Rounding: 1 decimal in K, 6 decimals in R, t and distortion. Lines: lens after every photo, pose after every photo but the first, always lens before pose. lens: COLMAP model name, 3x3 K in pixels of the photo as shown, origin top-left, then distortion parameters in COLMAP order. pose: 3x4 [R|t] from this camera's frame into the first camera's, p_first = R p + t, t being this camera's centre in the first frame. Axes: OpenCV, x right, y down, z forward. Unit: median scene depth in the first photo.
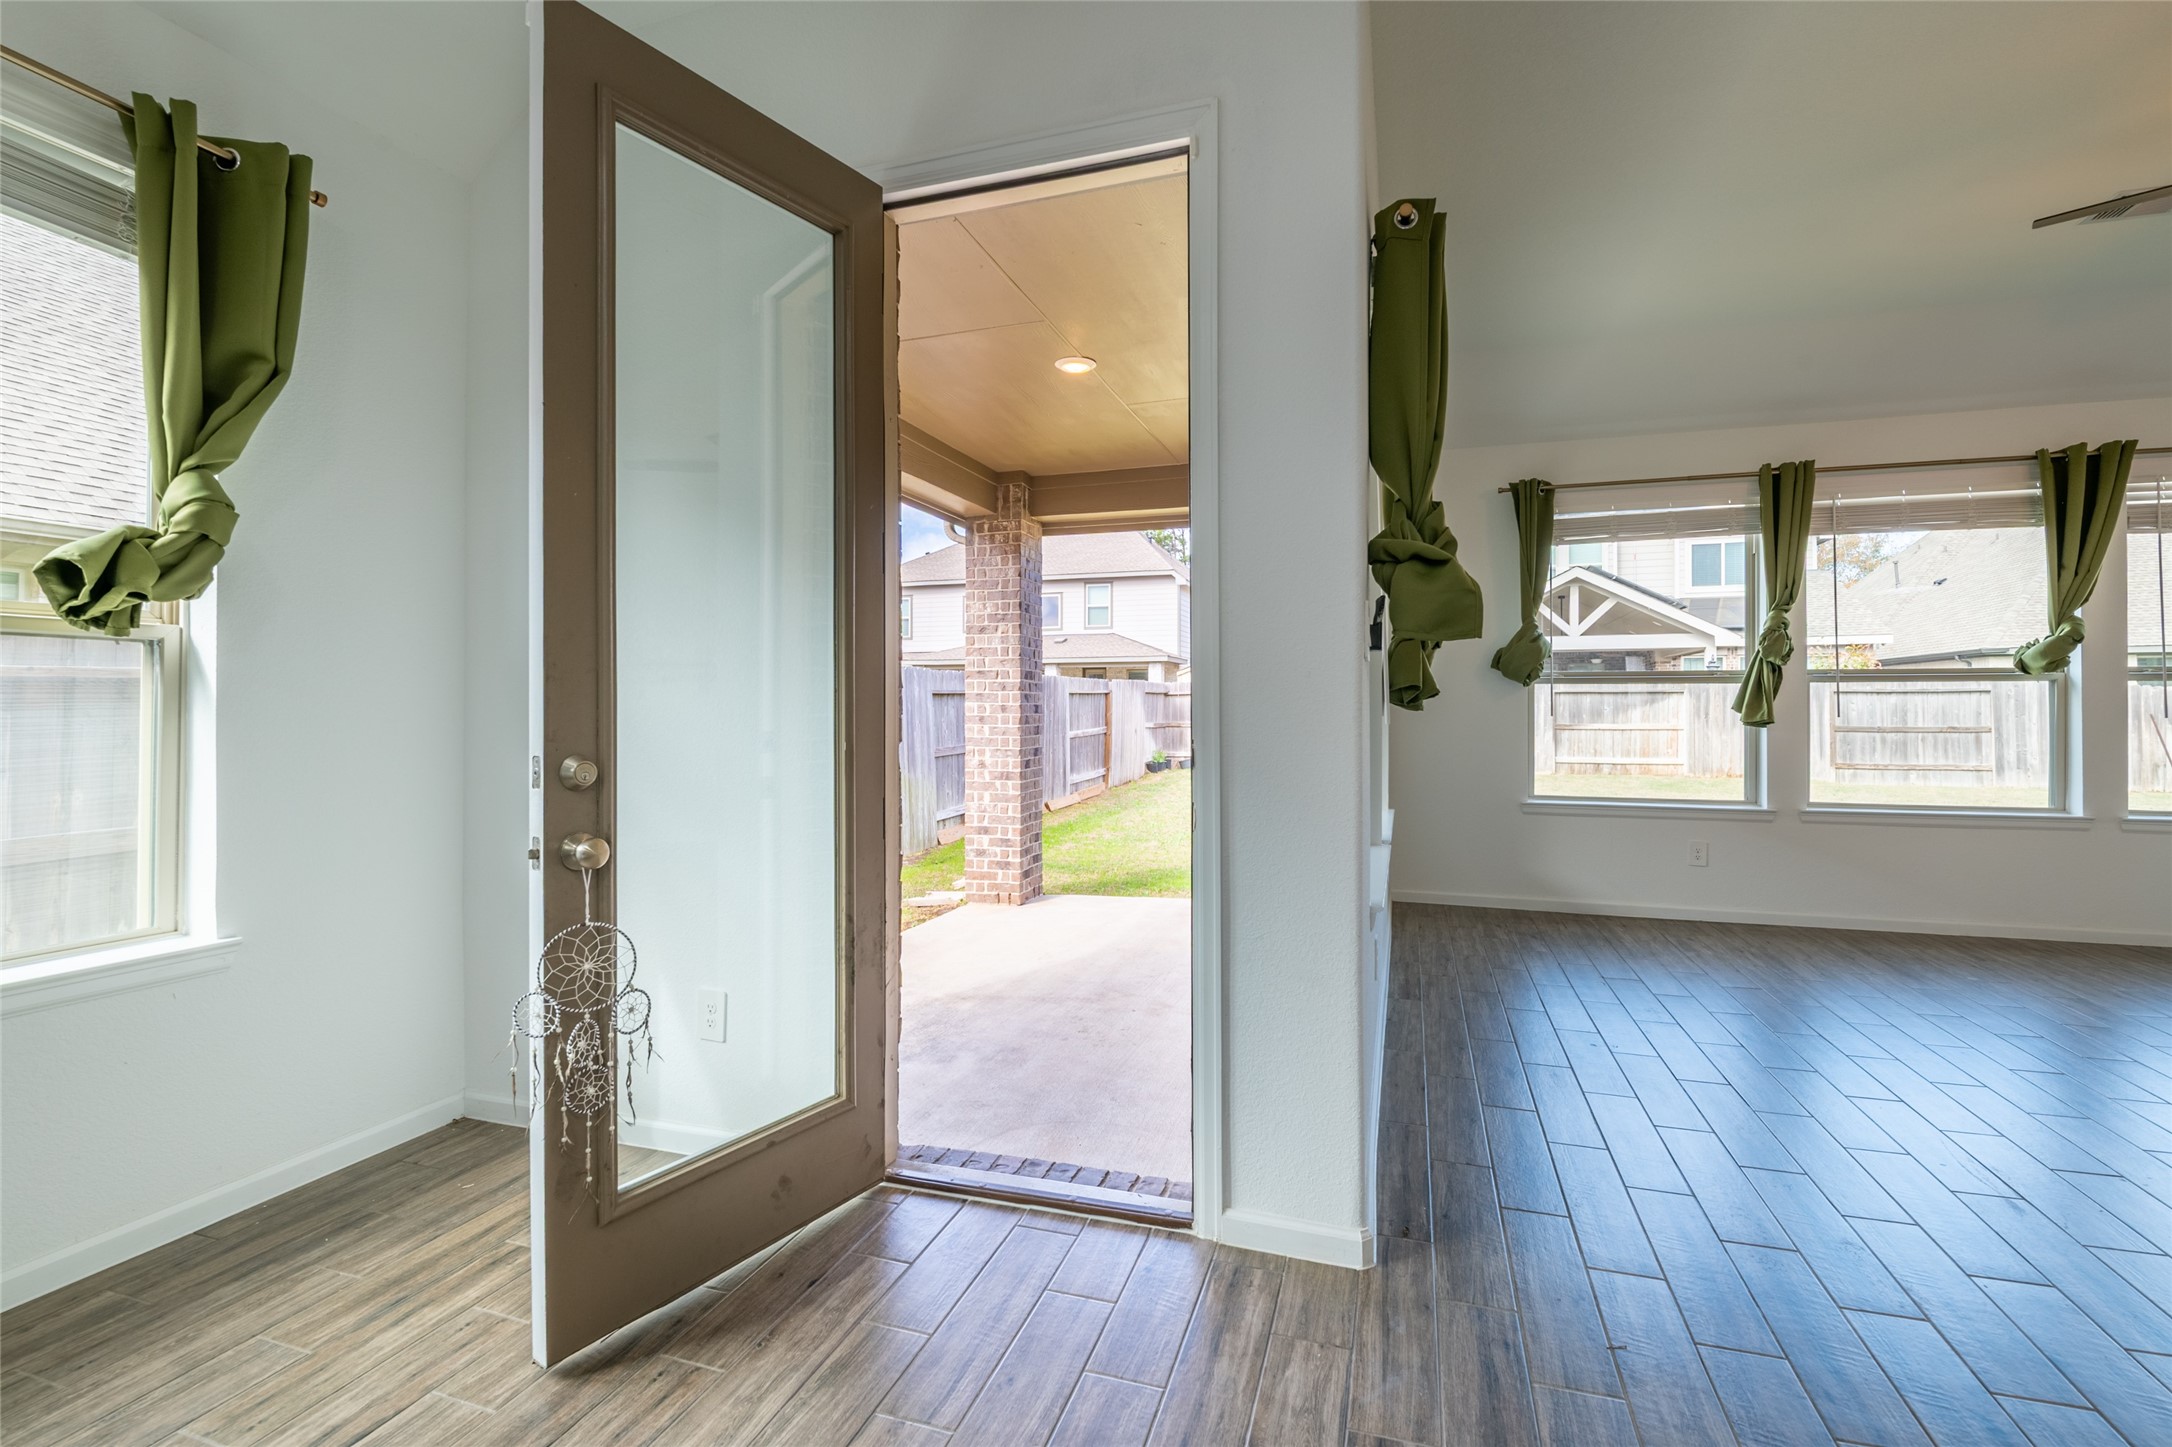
lens RADIAL K [[973.1, 0, 1107.4], [0, 973.1, 701.9], [0, 0, 1]] dist [-0.004890, -0.001390]
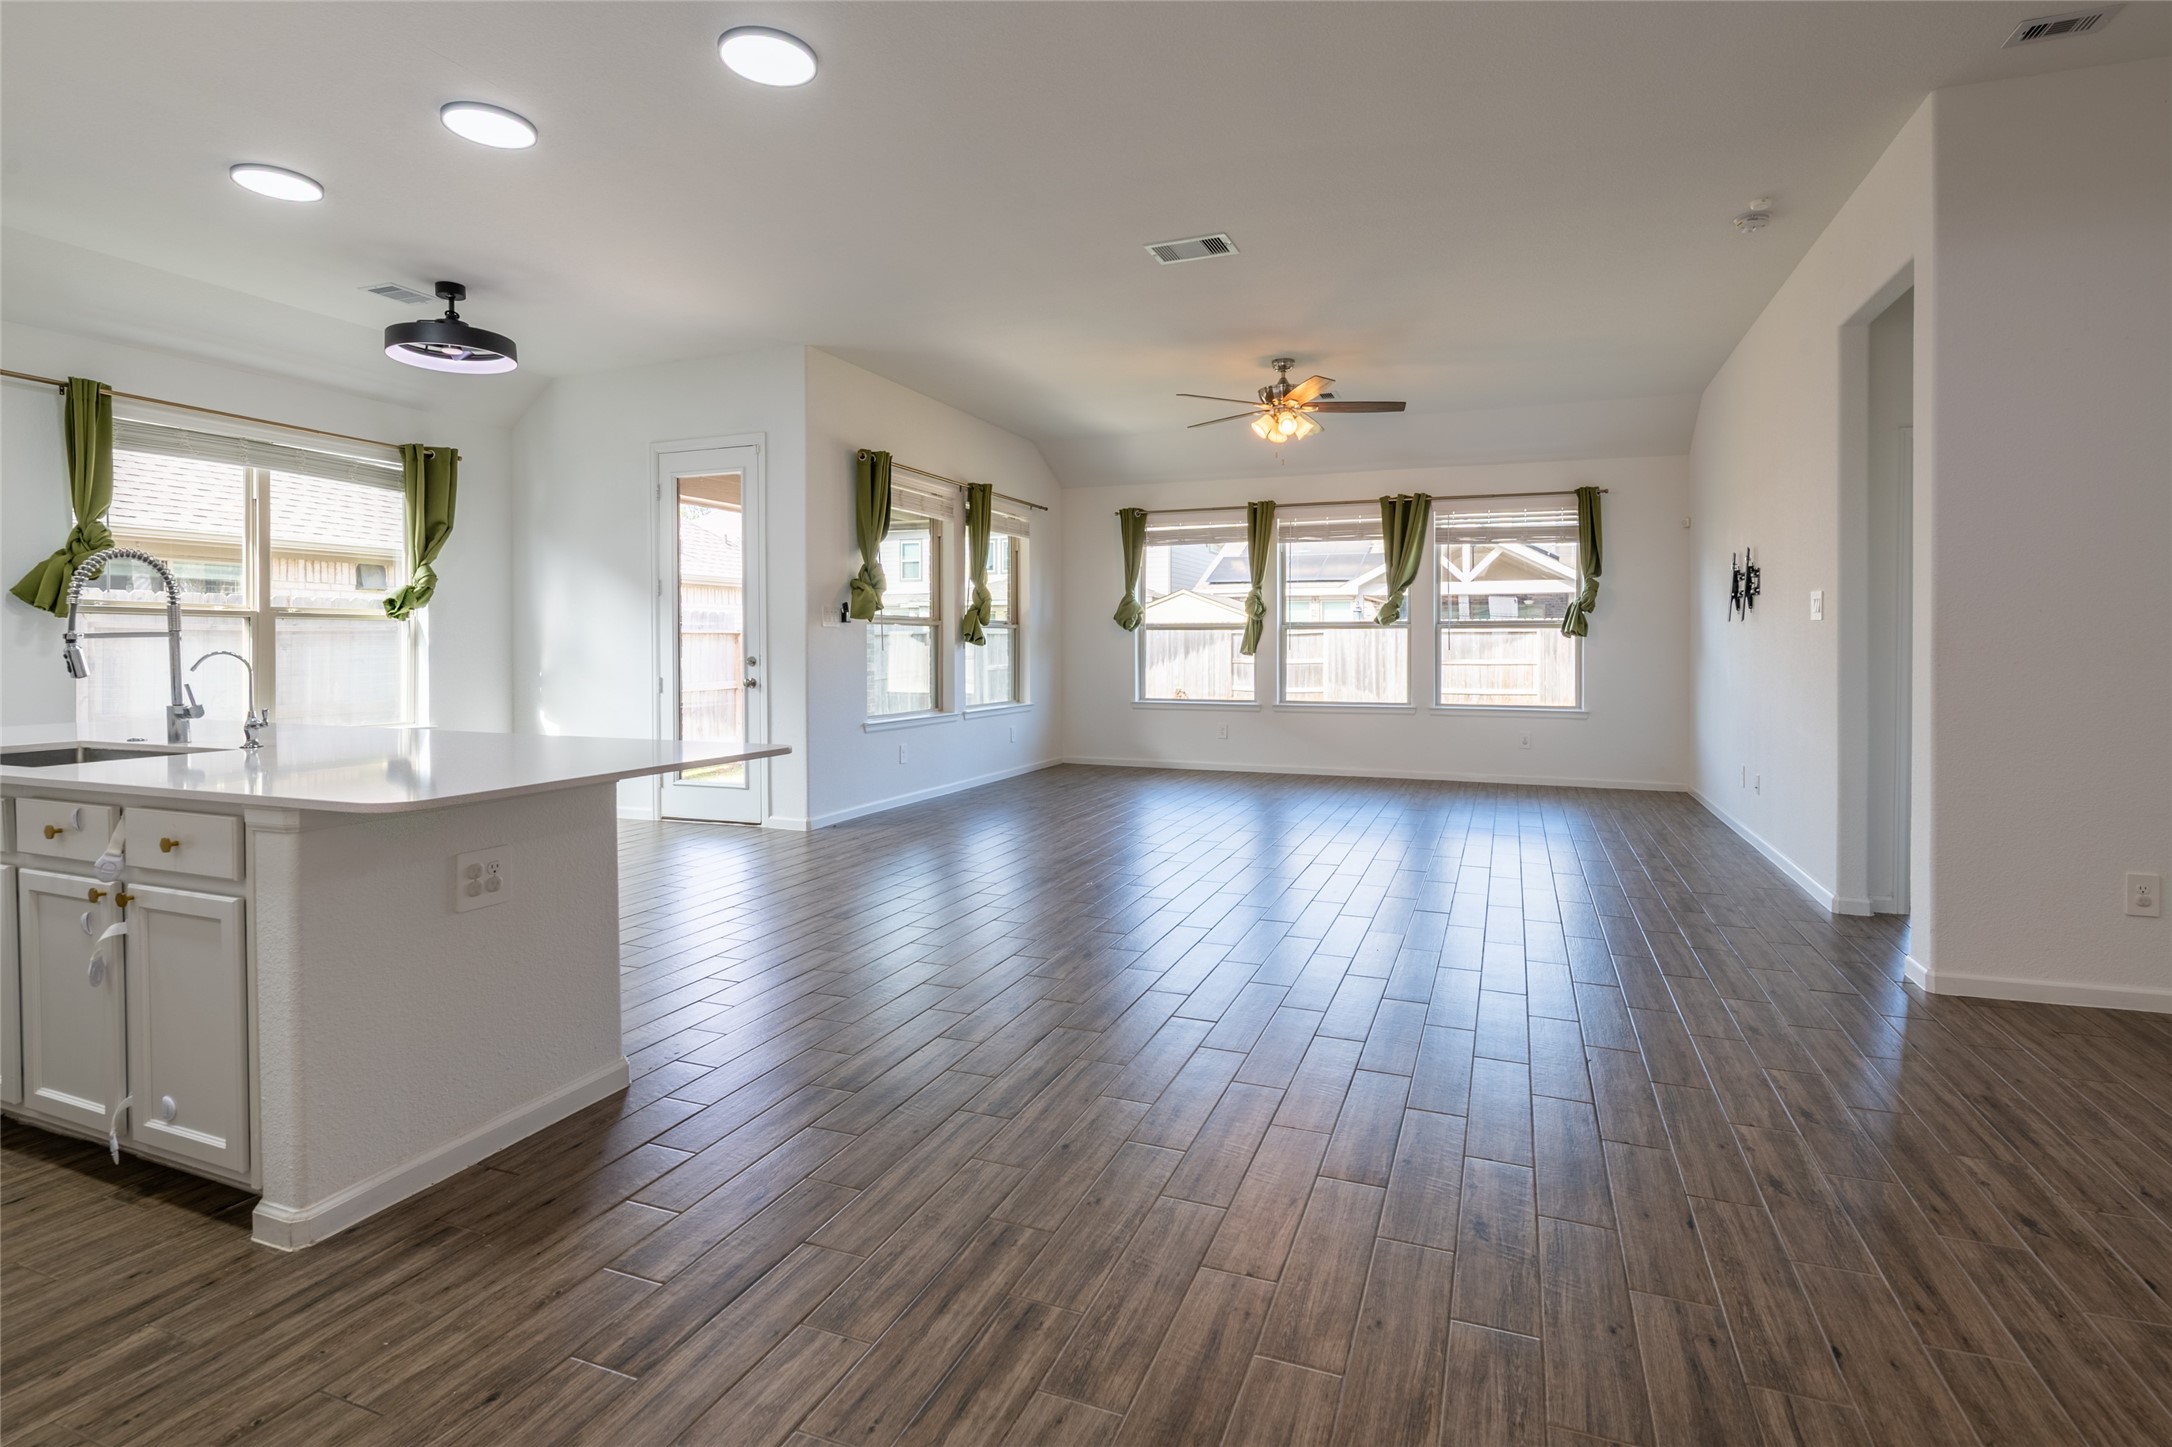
lens RADIAL K [[1029.4, 0, 1125.8], [0, 1029.4, 655.3], [0, 0, 1]] dist [0.002553, 0.000395]
pose [[0.998665, -0.001790, -0.051616, 0.402356], [0.002477, 0.999909, 0.013250, 0.000531], [0.051588, -0.013360, 0.998579, -0.602956]]
